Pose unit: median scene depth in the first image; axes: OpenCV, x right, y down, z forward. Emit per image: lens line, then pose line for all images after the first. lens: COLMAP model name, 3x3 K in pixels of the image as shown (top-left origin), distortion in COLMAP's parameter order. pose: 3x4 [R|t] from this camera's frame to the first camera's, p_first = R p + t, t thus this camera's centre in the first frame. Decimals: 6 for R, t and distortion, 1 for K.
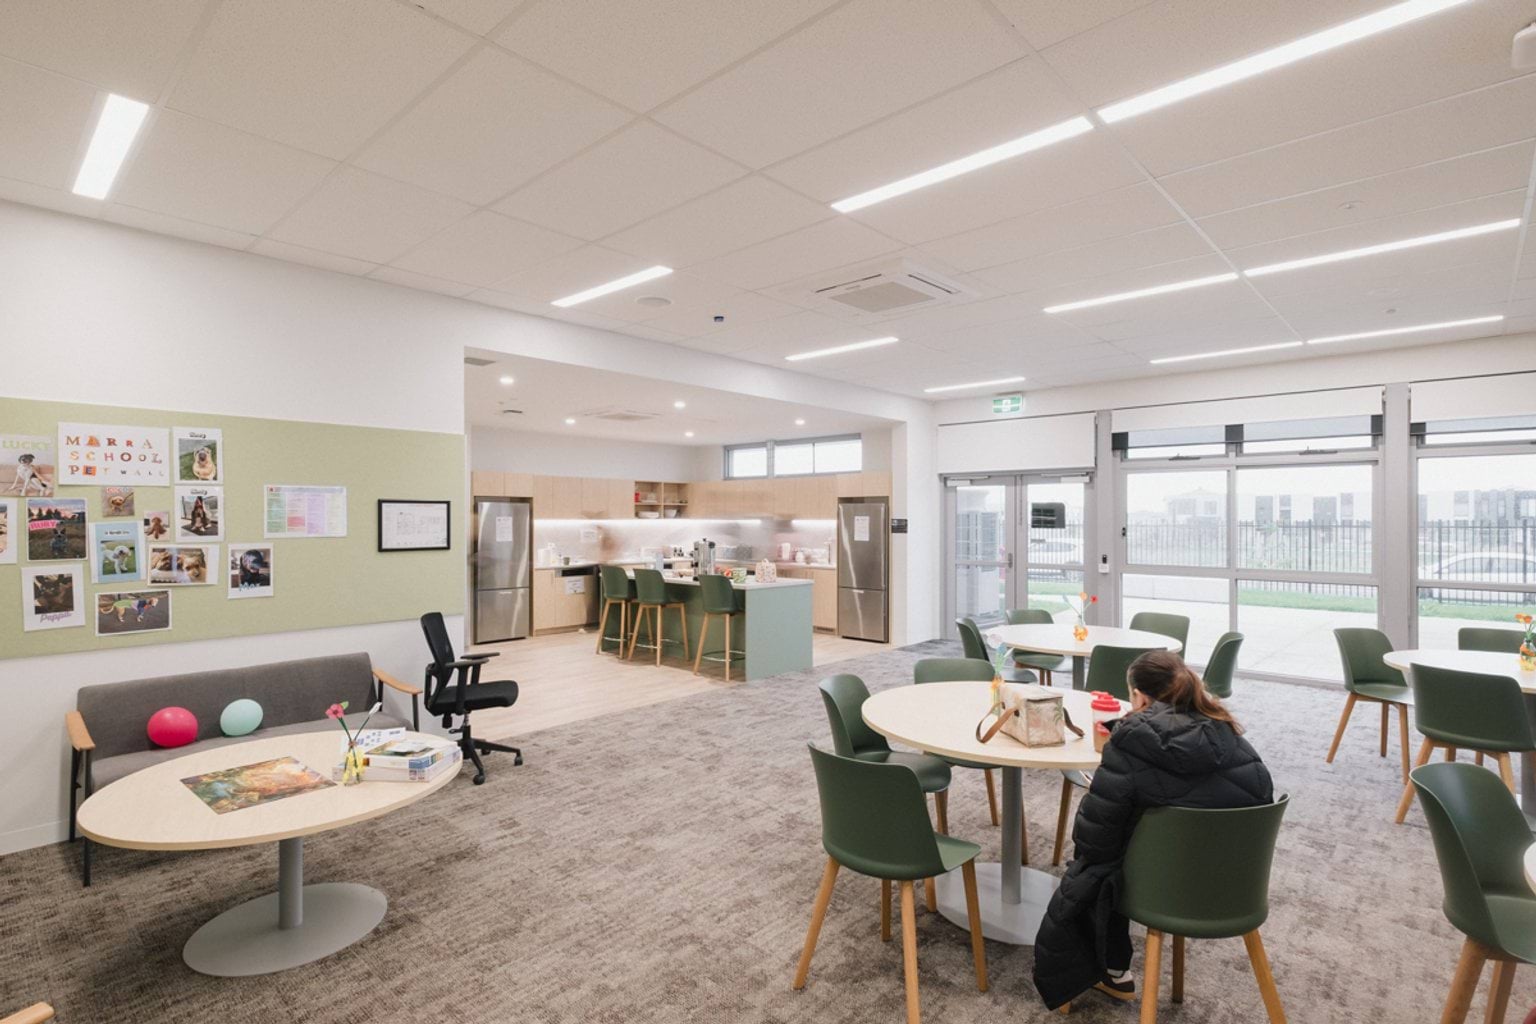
lens RADIAL K [[775.9, 0, 766.7], [0, 775.9, 514.7], [0, 0, 1]] dist [0.000798, 0.000093]
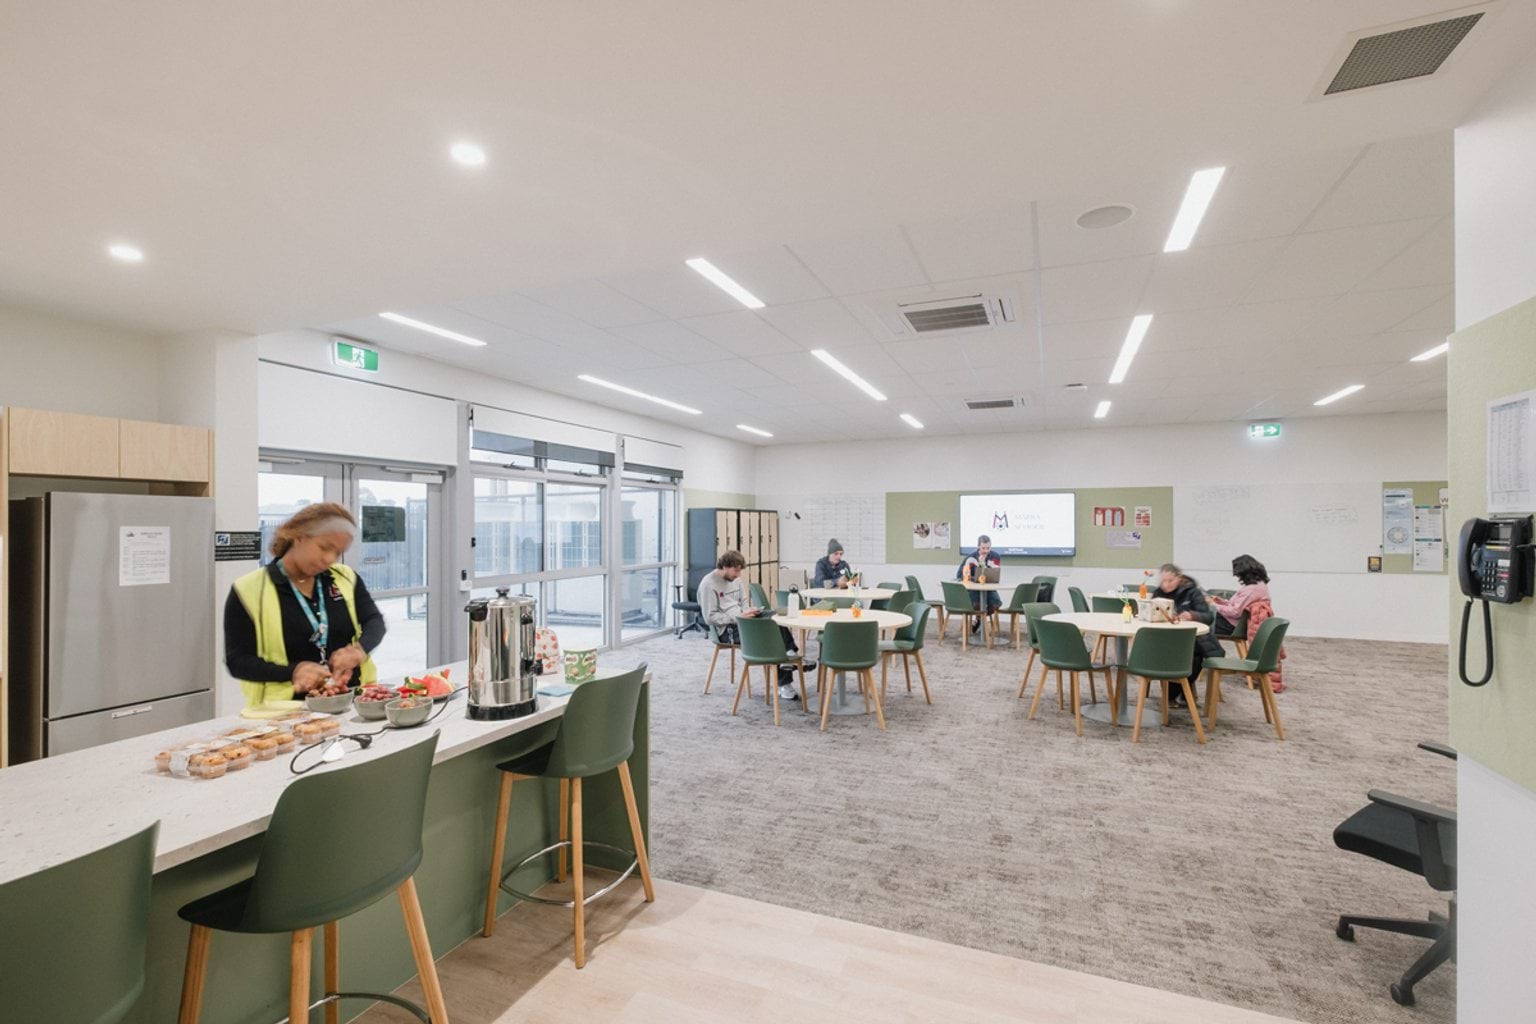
lens RADIAL K [[677.6, 0, 765.7], [0, 677.6, 522.2], [0, 0, 1]] dist [-0.001203, -0.000921]
pose [[-0.353517, 0.001073, 0.935428, -0.506188], [-0.002650, 0.999994, -0.002149, 0.000151], [-0.935424, -0.003239, -0.353512, 1.248397]]
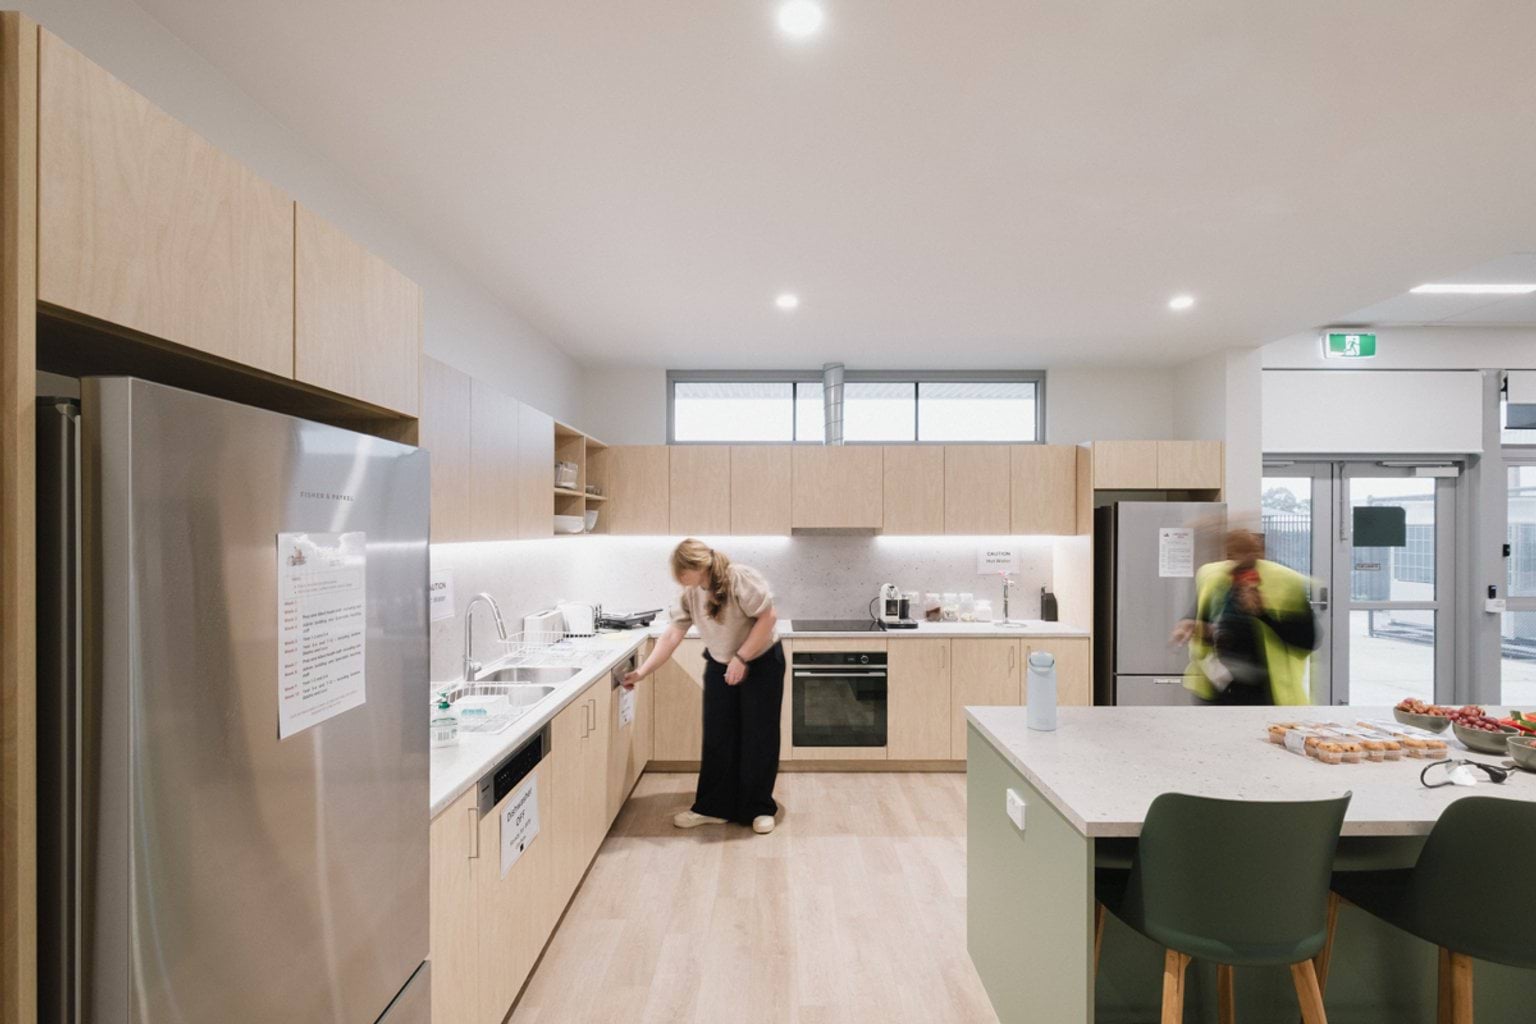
lens RADIAL K [[677.6, 0, 768.9], [0, 677.6, 524.7], [0, 0, 1]] dist [-0.001203, -0.000921]
pose [[0.723075, 0.000495, 0.690769, -0.554004], [-0.002087, 0.999997, 0.001468, 0.000146], [-0.690766, -0.002503, 0.723074, 1.322831]]
